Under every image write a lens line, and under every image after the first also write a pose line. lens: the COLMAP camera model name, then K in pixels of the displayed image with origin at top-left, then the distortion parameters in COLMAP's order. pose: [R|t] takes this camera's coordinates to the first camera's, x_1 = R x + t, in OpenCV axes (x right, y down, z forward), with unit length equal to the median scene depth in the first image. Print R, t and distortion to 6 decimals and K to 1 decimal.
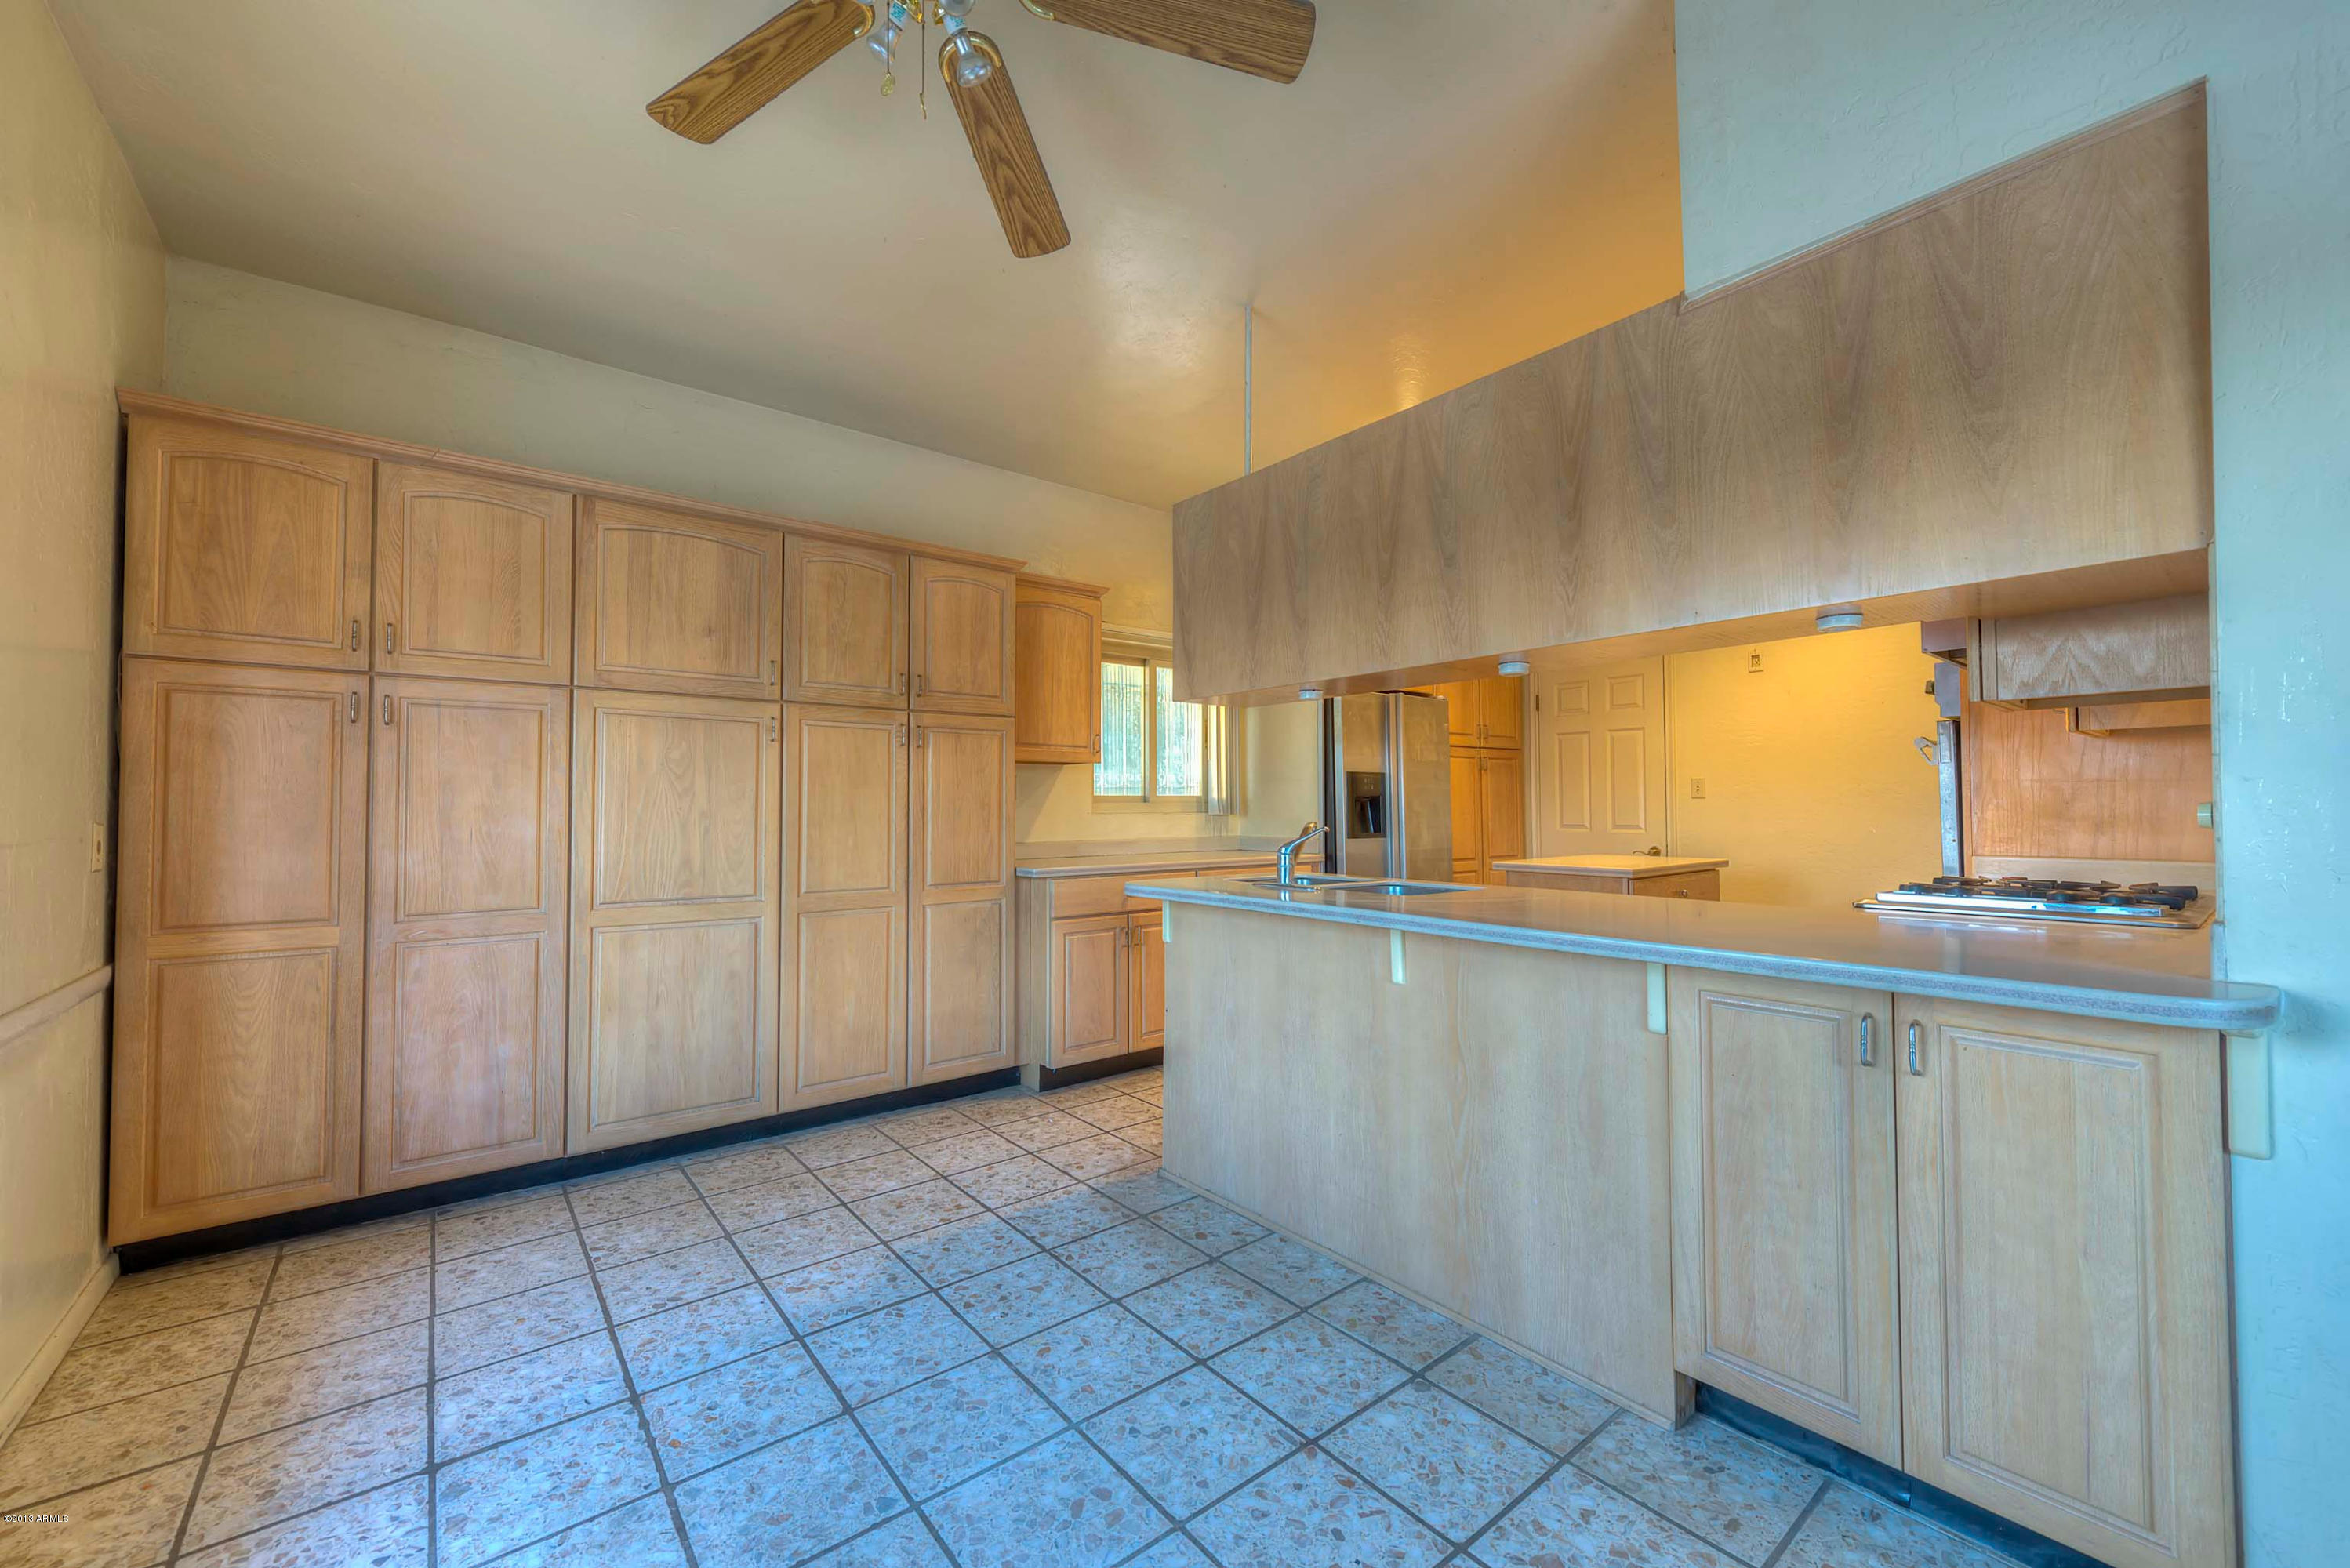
lens RADIAL K [[920.3, 0, 1174.5], [0, 920.3, 786.7], [0, 0, 1]] dist [0.004116, 0.000062]
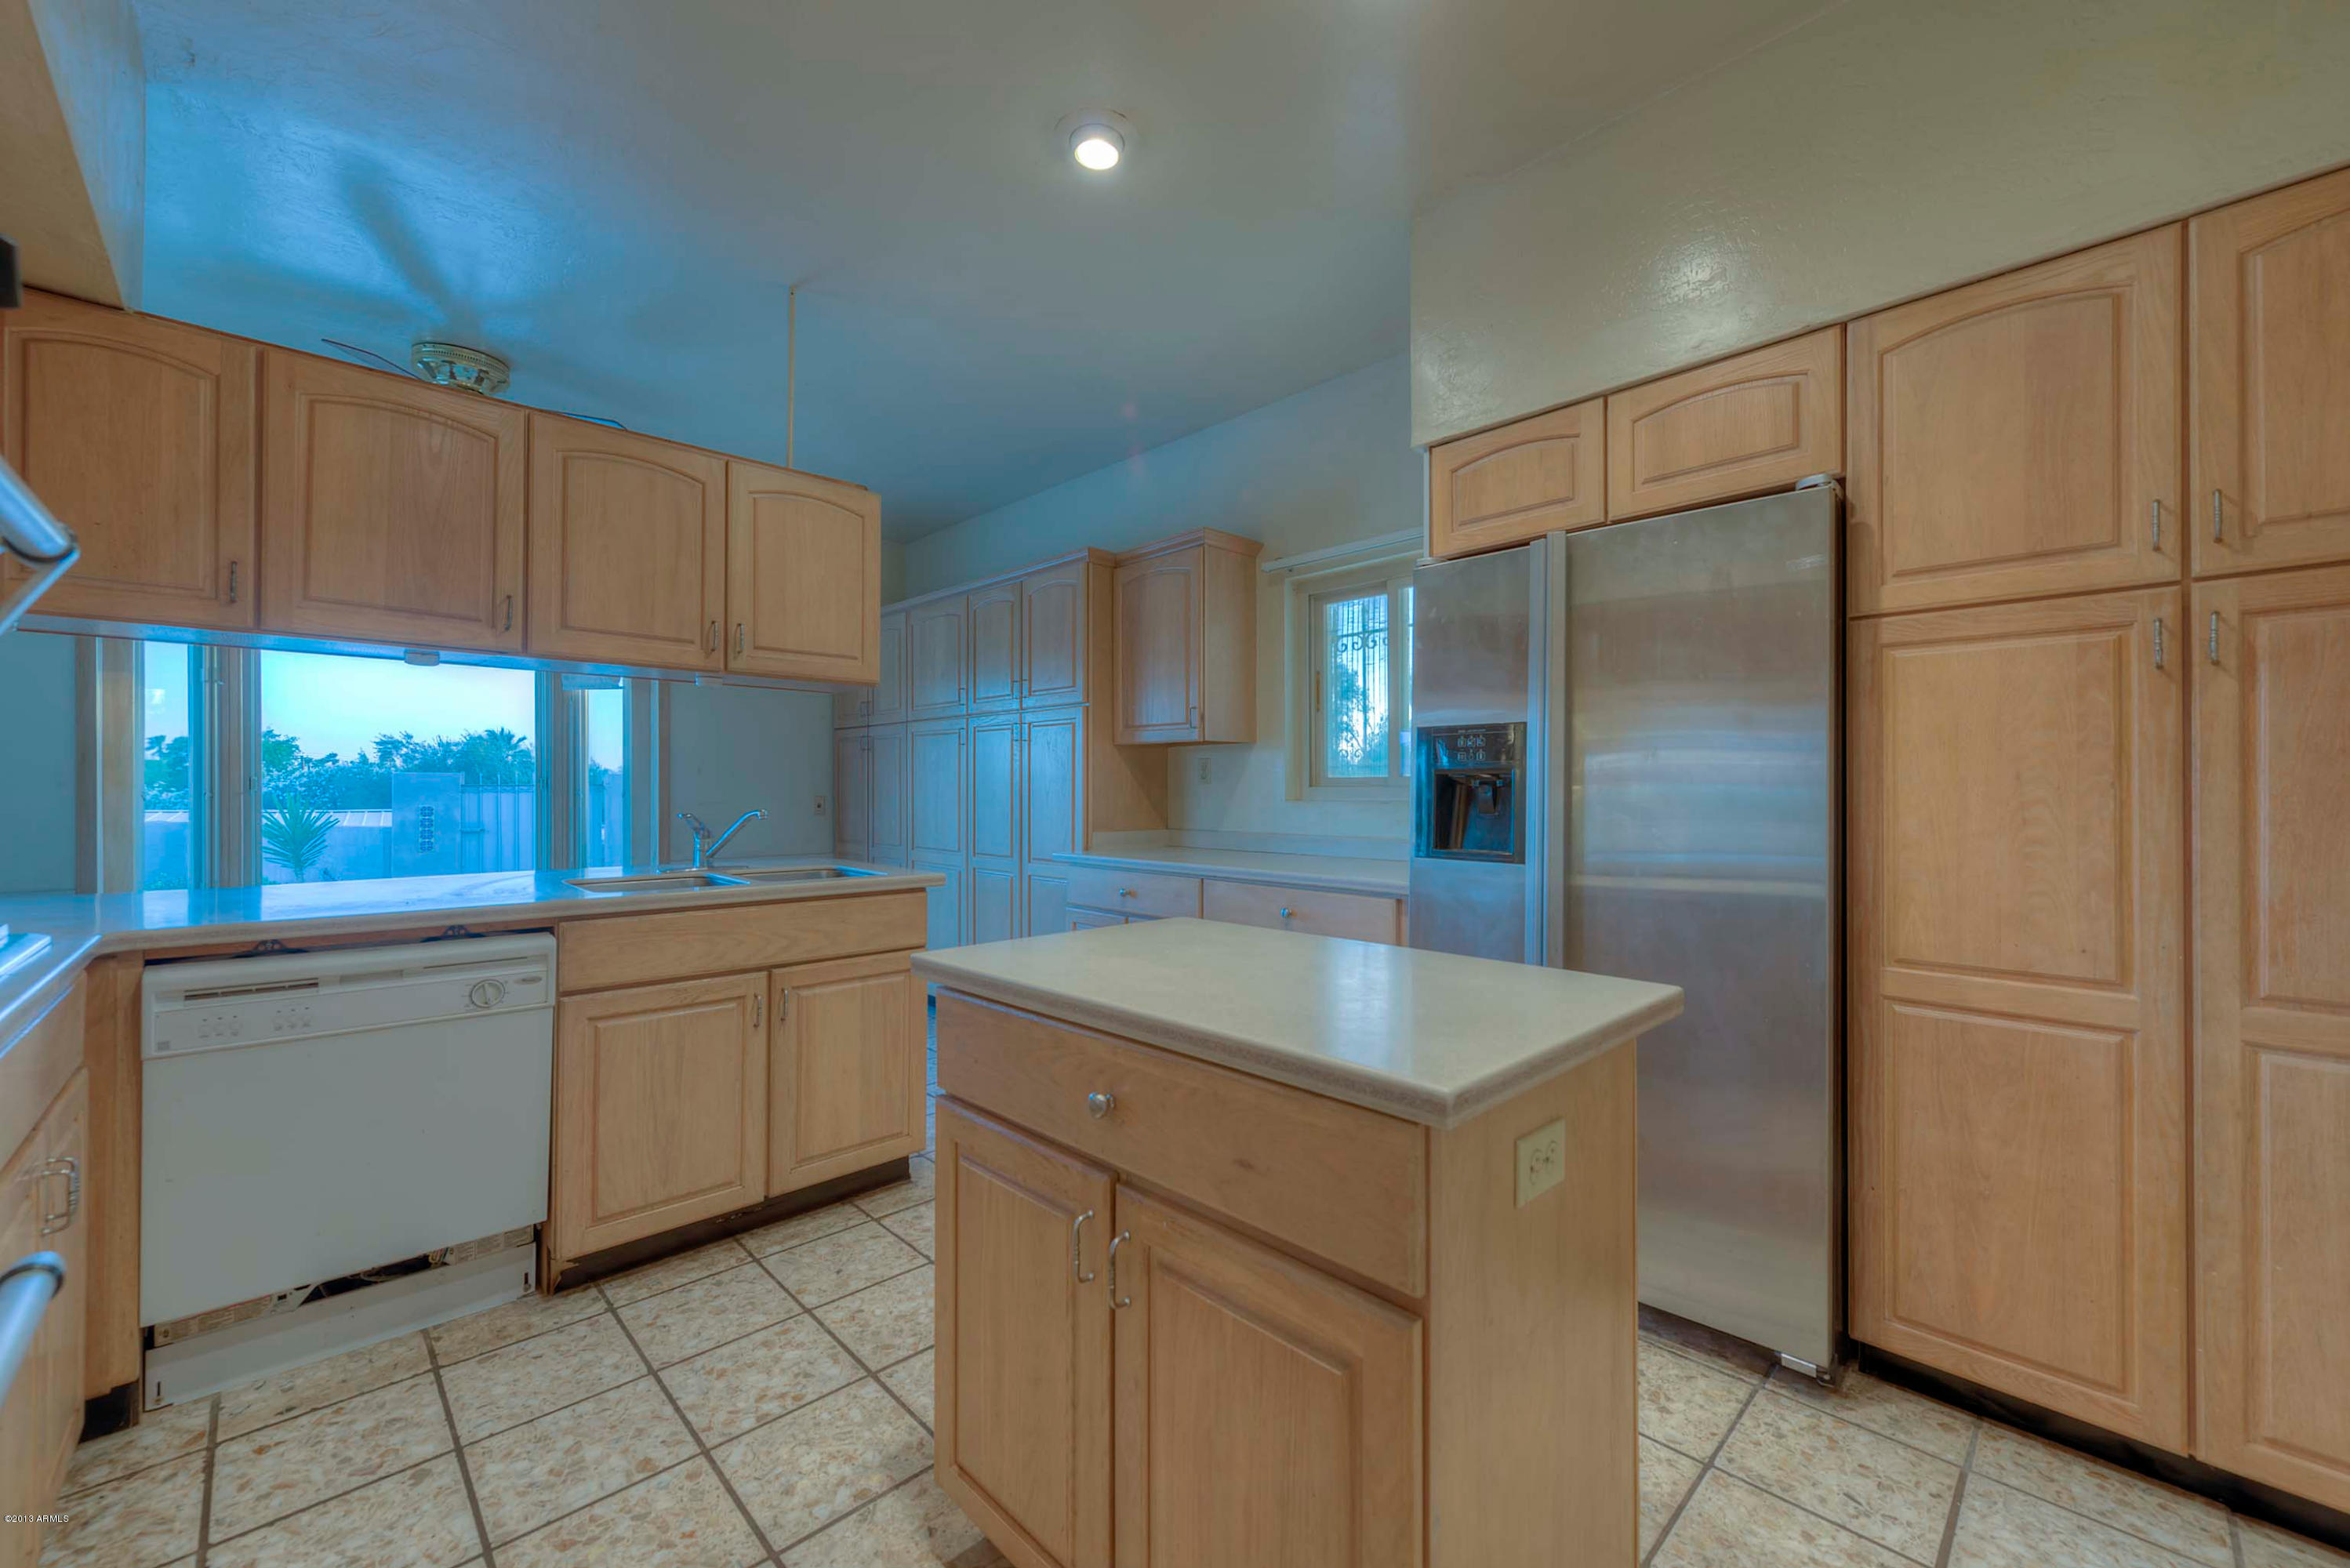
lens RADIAL K [[920.3, 0, 1188.5], [0, 920.3, 786.3], [0, 0, 1]] dist [0.004116, 0.000062]
pose [[0.104885, 0.002703, -0.994481, 0.990296], [0.021936, 0.999747, 0.005031, 0.015709], [0.994242, -0.022343, 0.104799, 1.188571]]
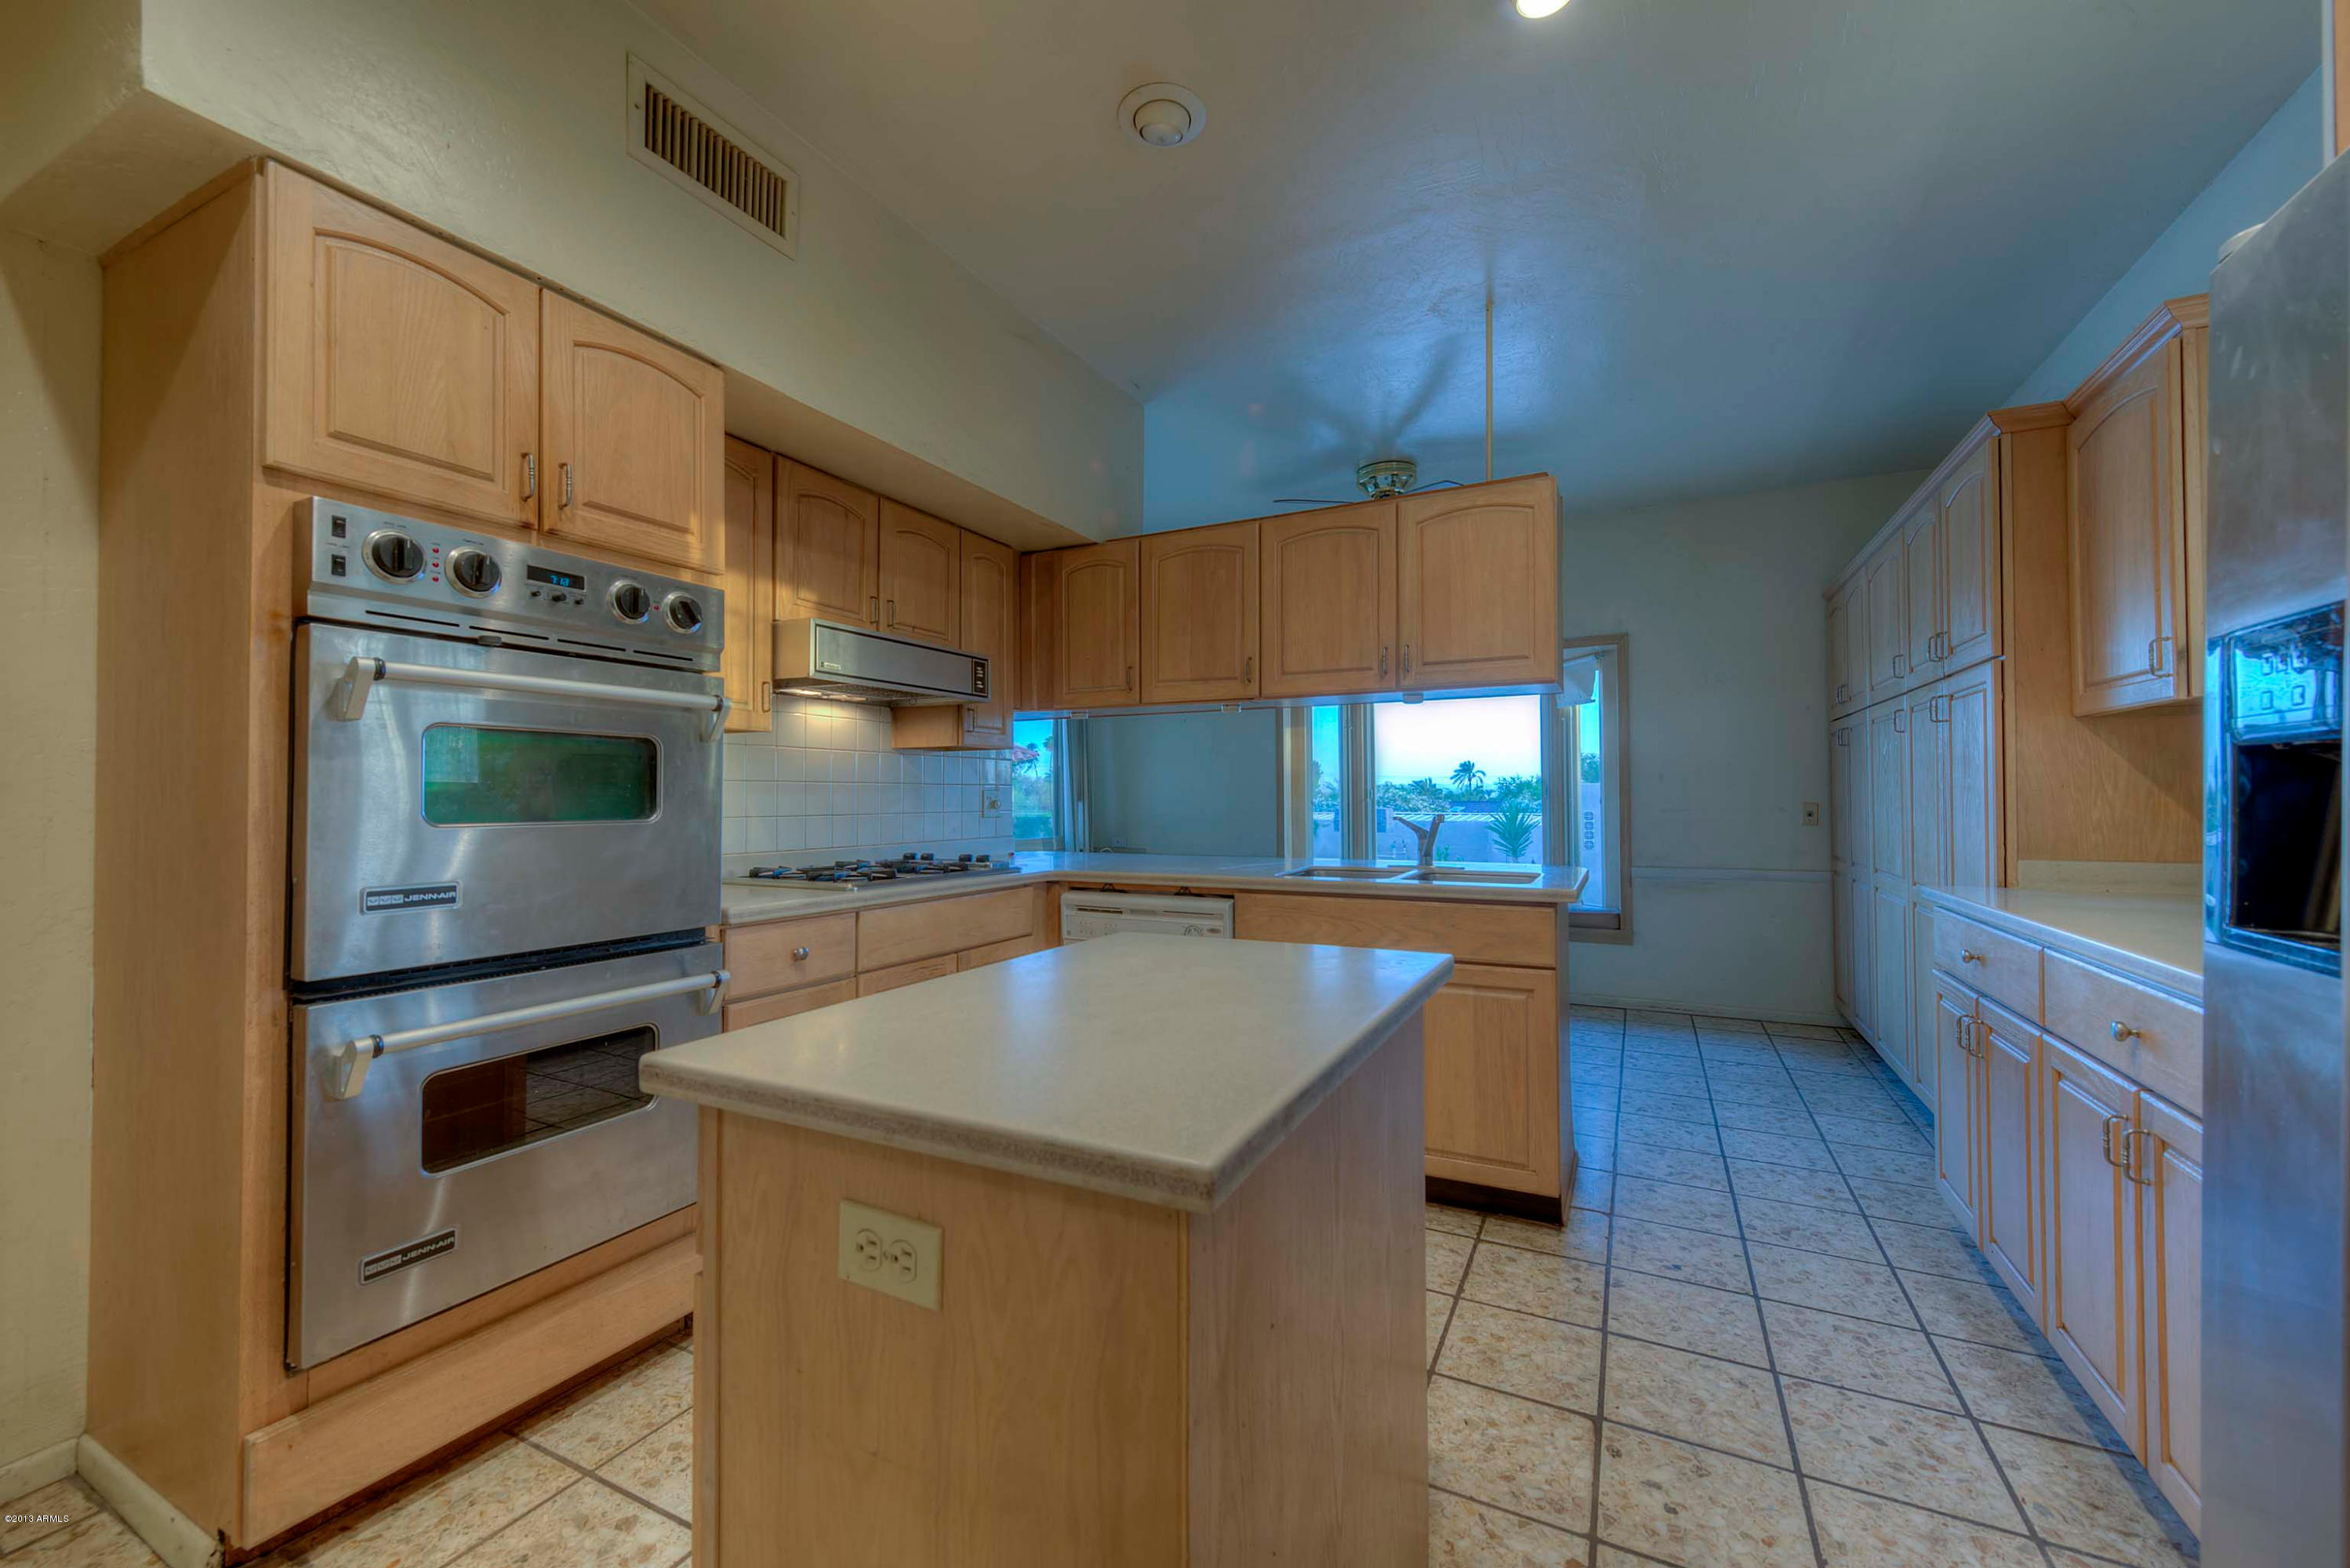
lens RADIAL K [[920.3, 0, 1182.4], [0, 920.3, 787.6], [0, 0, 1]] dist [0.004116, 0.000062]
pose [[-0.908854, 0.004751, -0.417088, 0.726877], [0.019894, 0.999291, -0.031968, 0.030399], [0.416641, -0.037351, -0.908304, 1.584434]]
